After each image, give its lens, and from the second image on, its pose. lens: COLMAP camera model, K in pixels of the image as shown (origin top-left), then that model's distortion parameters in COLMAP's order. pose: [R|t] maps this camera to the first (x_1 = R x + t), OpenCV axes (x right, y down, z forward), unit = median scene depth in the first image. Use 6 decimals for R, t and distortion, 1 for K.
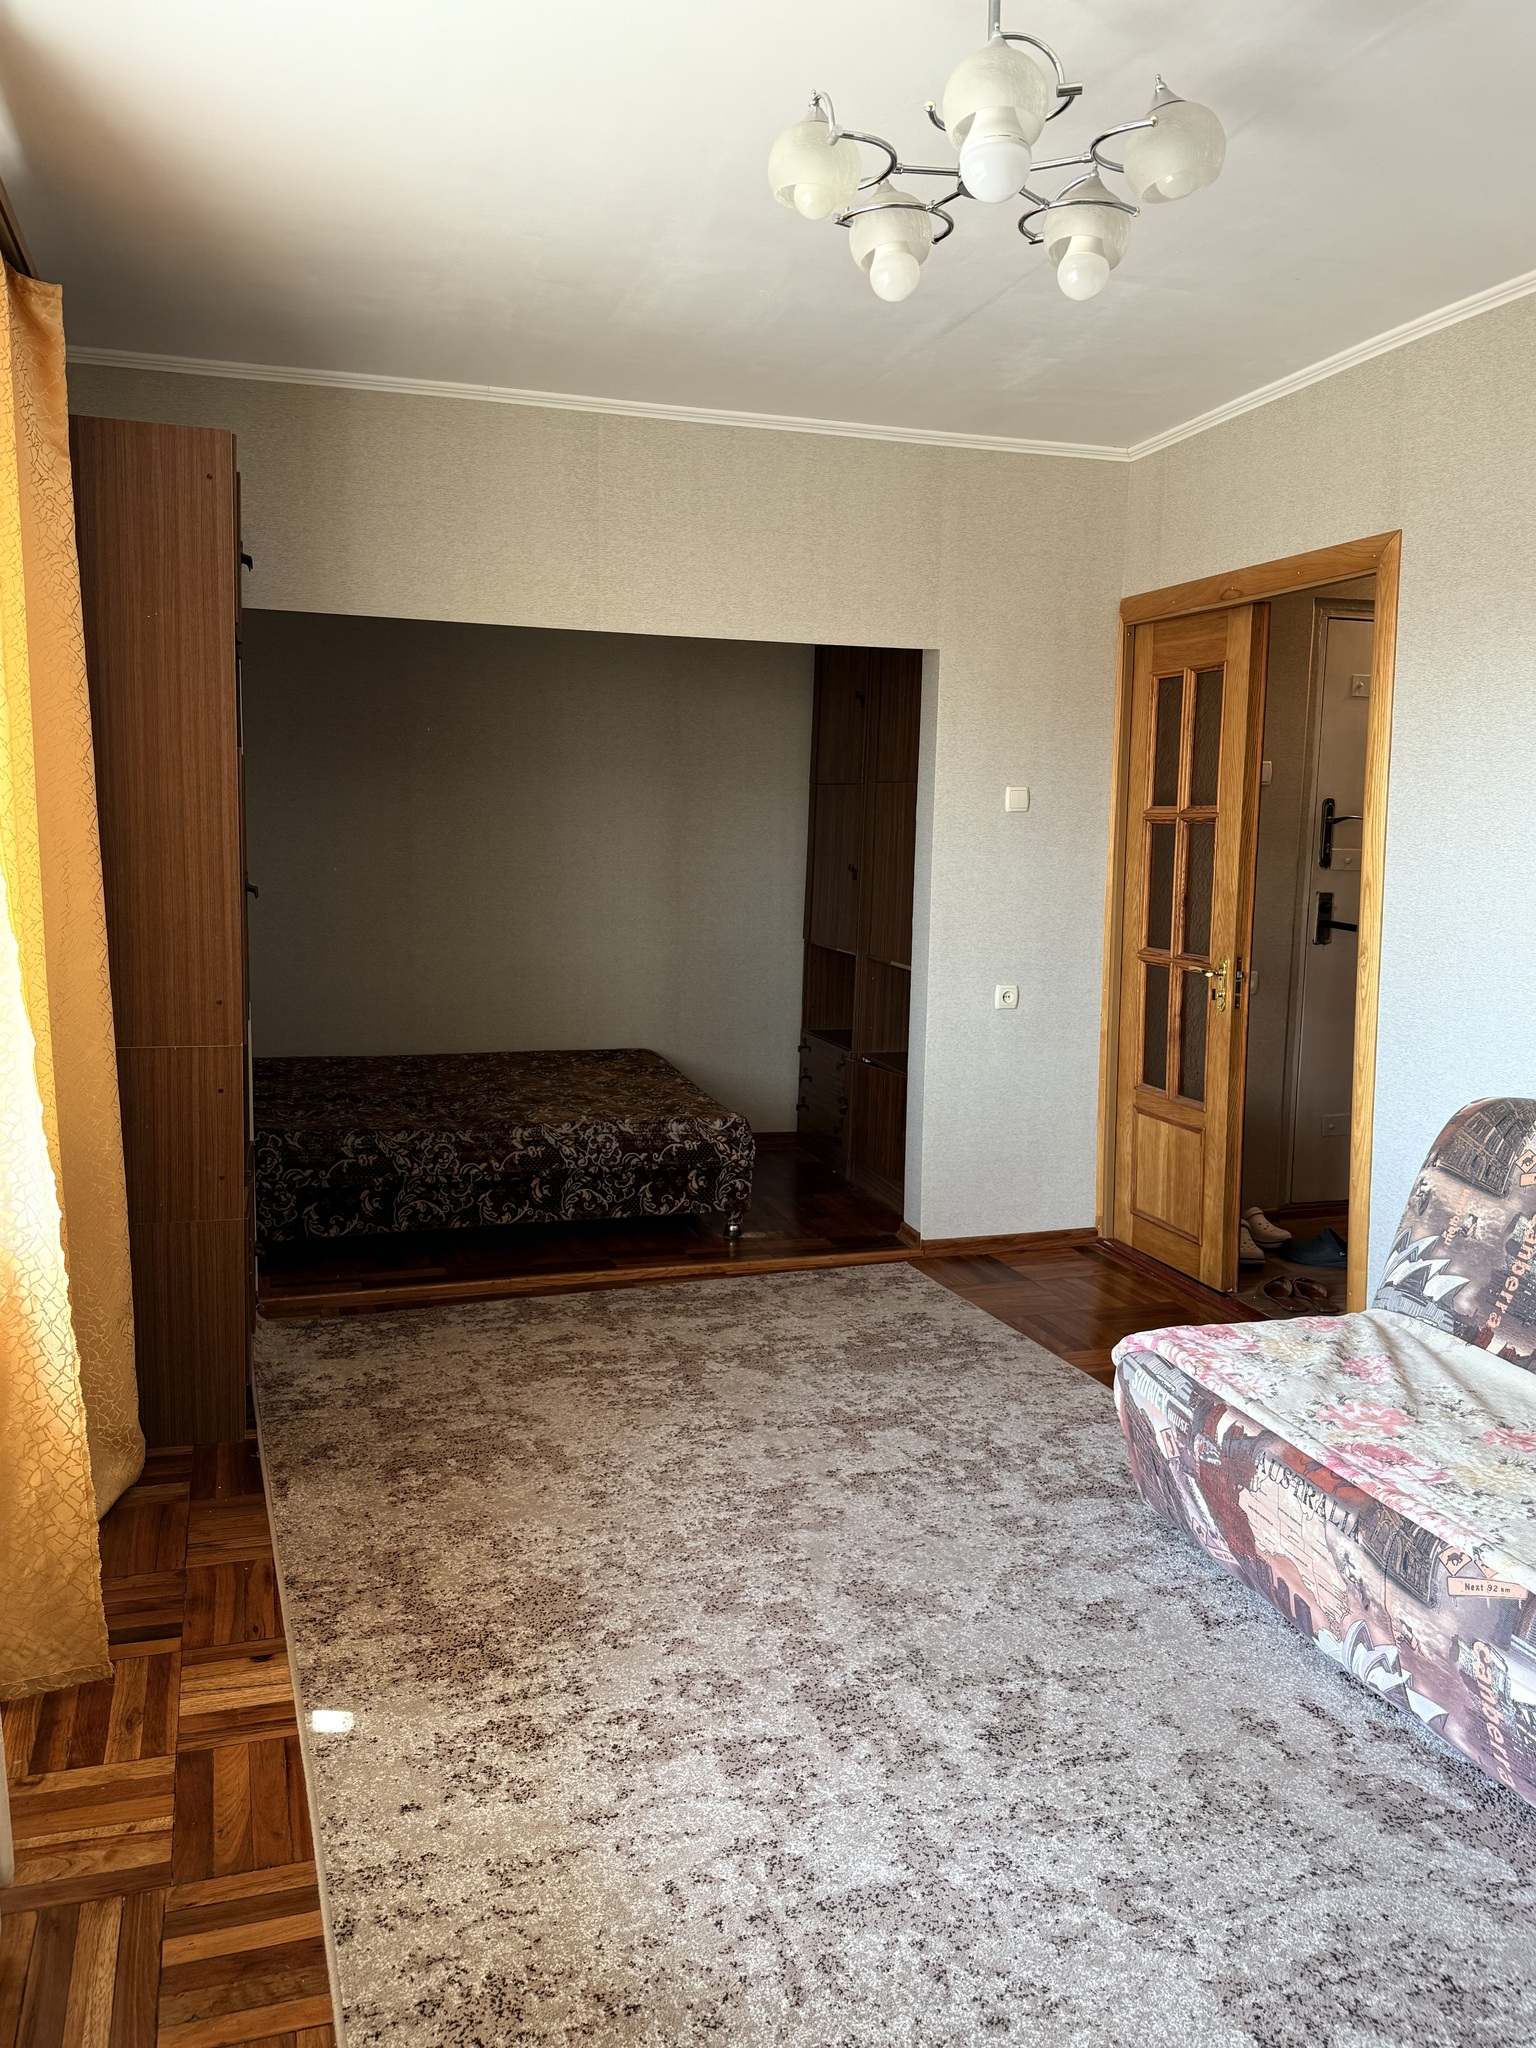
lens RADIAL K [[1542.0, 0, 746.4], [0, 1542.0, 1021.1], [0, 0, 1]] dist [0.087461, -0.117775]
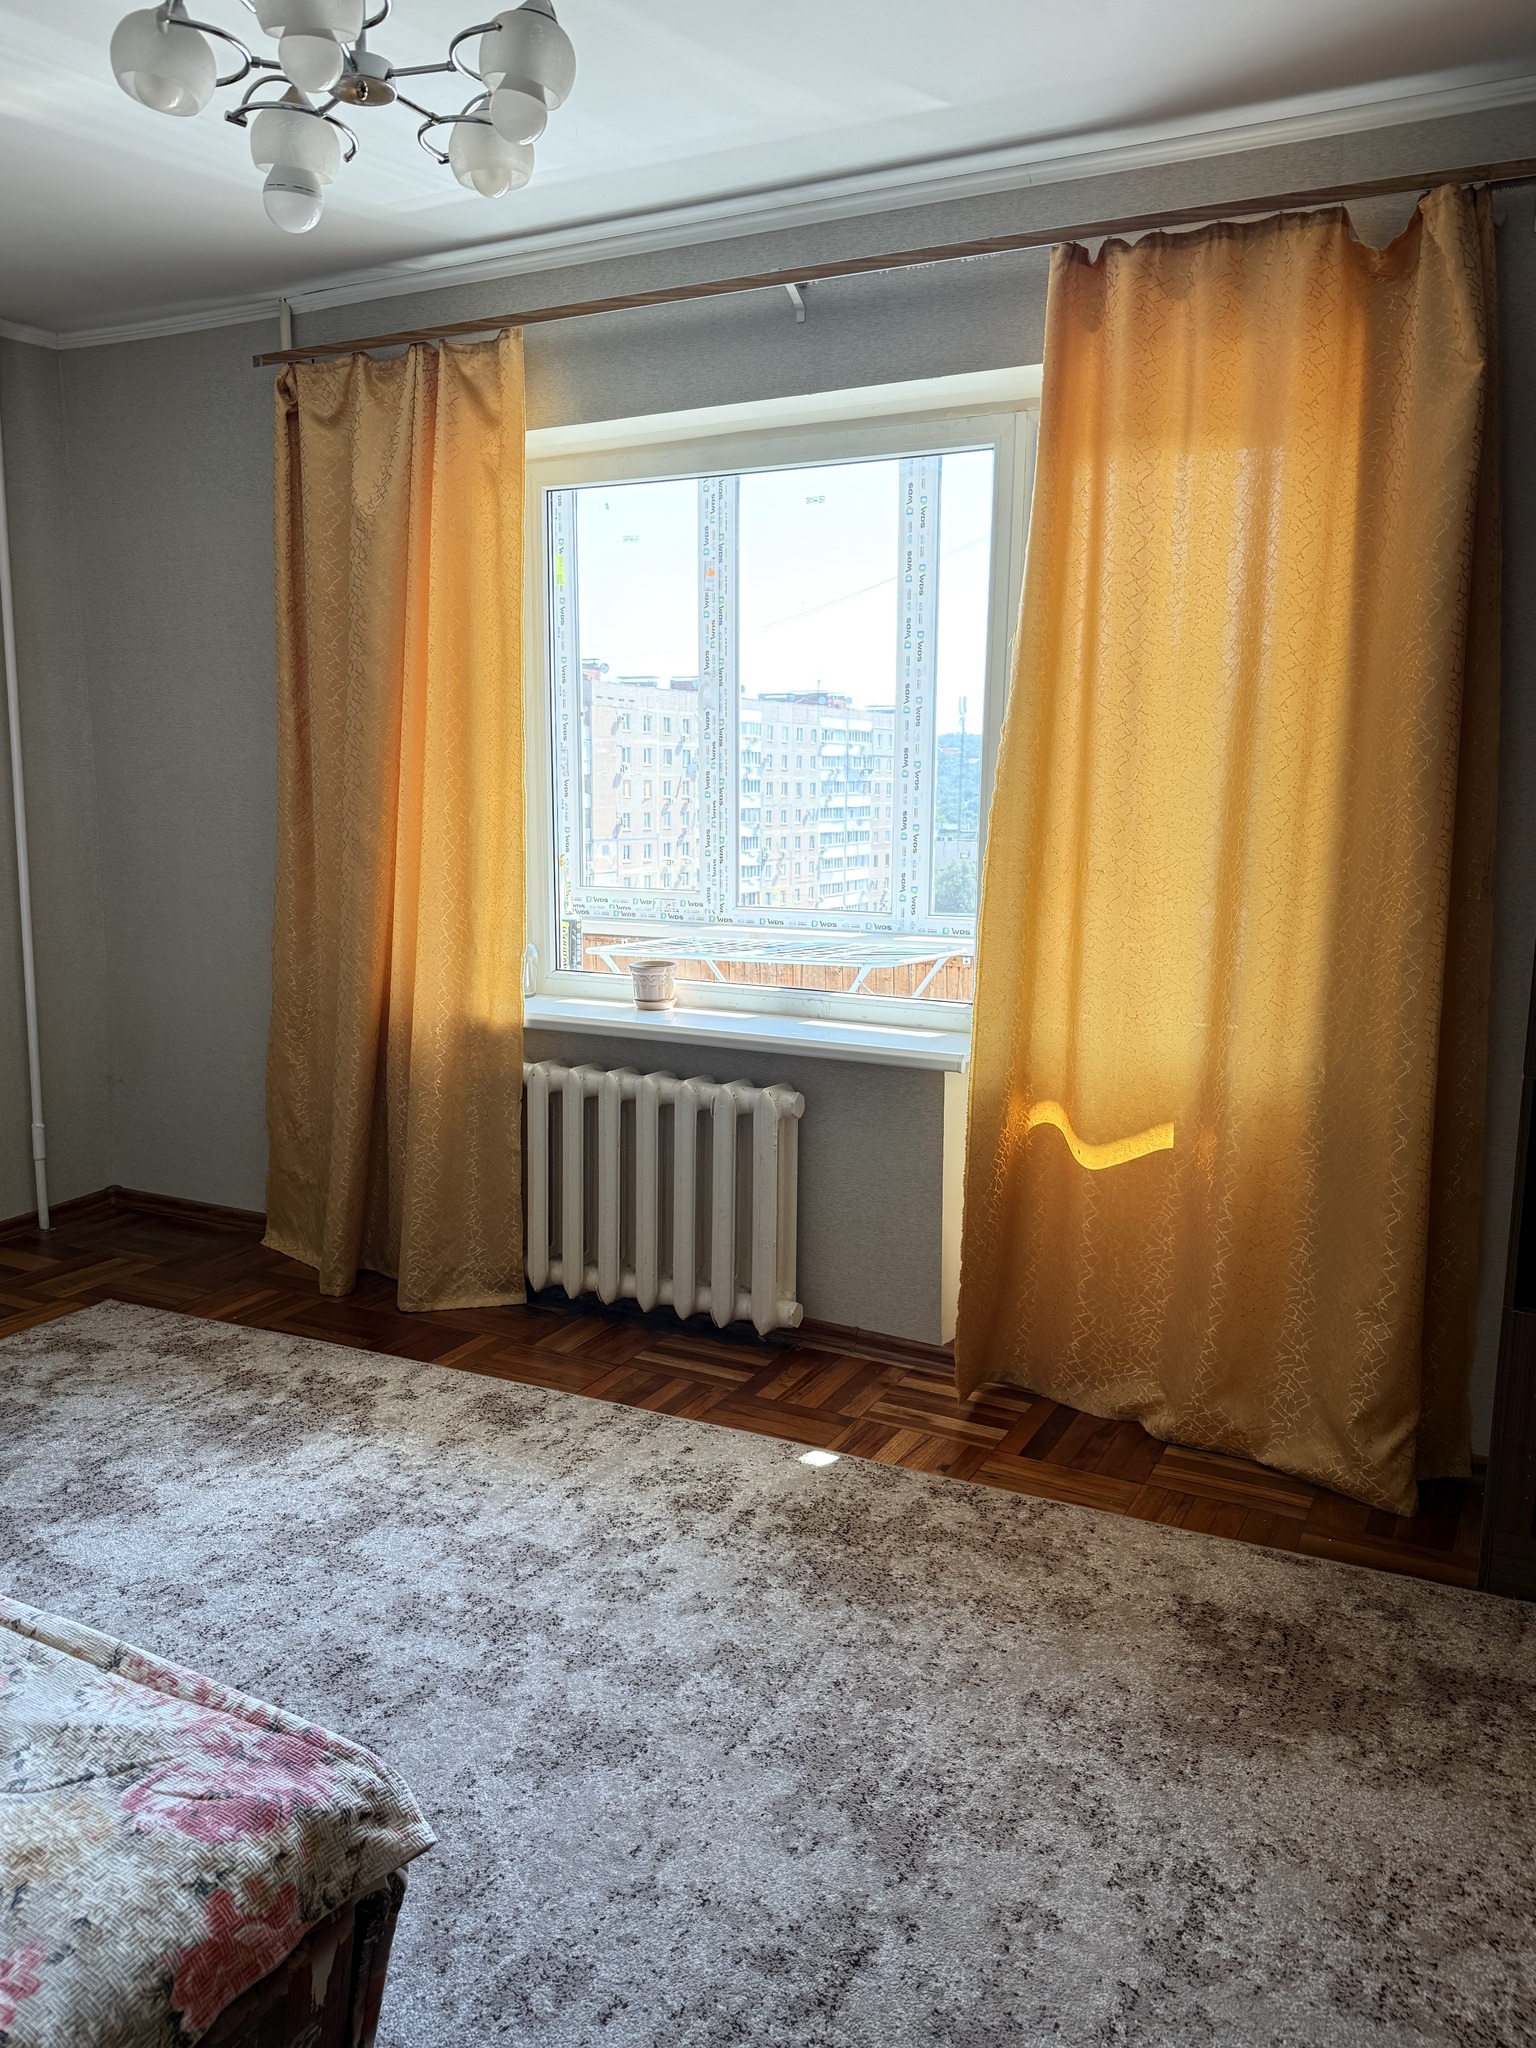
lens RADIAL K [[1542.0, 0, 770.9], [0, 1542.0, 1005.6], [0, 0, 1]] dist [0.087461, -0.117775]
pose [[-0.713006, 0.090670, -0.695270, 0.452526], [-0.106740, 0.966010, 0.235440, -0.156494], [0.692985, 0.242083, -0.679093, 1.270739]]
